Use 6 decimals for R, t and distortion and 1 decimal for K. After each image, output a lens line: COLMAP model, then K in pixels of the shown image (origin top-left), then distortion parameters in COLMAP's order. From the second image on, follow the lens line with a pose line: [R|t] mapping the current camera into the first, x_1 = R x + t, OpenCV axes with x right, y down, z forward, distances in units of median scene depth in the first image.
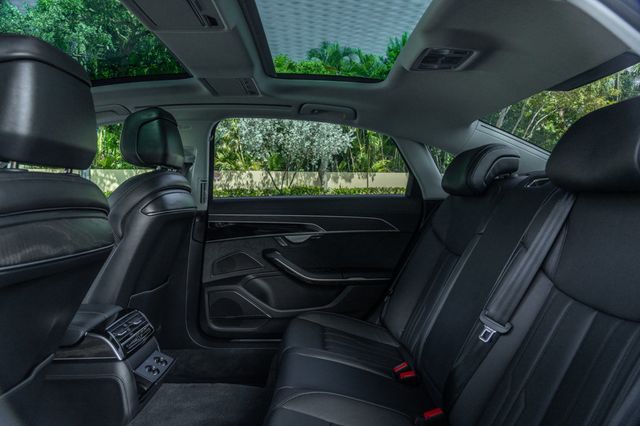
lens RADIAL K [[434.5, 0, 295.3], [0, 434.5, 223.8], [0, 0, 1]] dist [-0.020097, 0.010878]
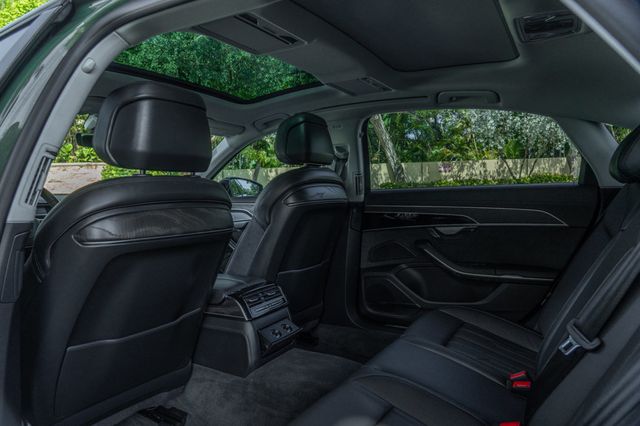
lens RADIAL K [[434.5, 0, 325.5], [0, 434.5, 227.5], [0, 0, 1]] dist [-0.020097, 0.010878]
pose [[0.857992, 0.027994, -0.512900, 0.308292], [-0.013468, 0.999397, 0.032018, -0.000797], [0.513487, -0.020563, 0.857851, 0.023602]]
